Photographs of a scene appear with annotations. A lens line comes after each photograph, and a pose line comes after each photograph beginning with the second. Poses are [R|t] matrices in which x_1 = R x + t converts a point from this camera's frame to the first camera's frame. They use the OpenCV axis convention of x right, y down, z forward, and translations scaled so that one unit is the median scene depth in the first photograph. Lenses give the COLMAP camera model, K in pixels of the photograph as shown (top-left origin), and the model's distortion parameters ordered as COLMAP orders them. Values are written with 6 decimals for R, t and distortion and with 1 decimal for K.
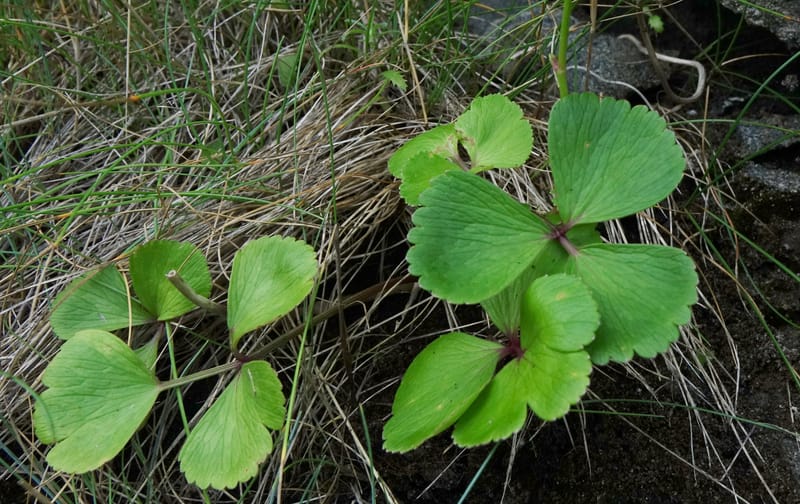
lens RADIAL K [[800.1, 0, 398.2], [0, 800.1, 257.7], [0, 0, 1]] dist [-0.002848, 0.000000]
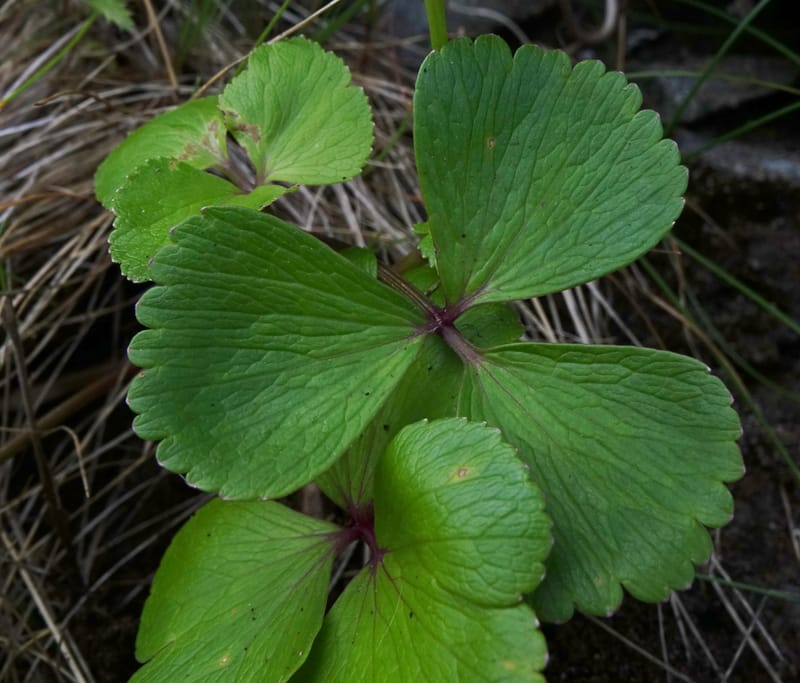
lens RADIAL K [[1192.1, 0, 402.3], [0, 1192.1, 340.6], [0, 0, 1]] dist [-0.044985, 0.000000]
pose [[0.978160, -0.067297, 0.196659, 0.031746], [0.056584, 0.996617, 0.059604, -0.064877], [-0.200005, -0.047174, 0.978659, 0.284801]]
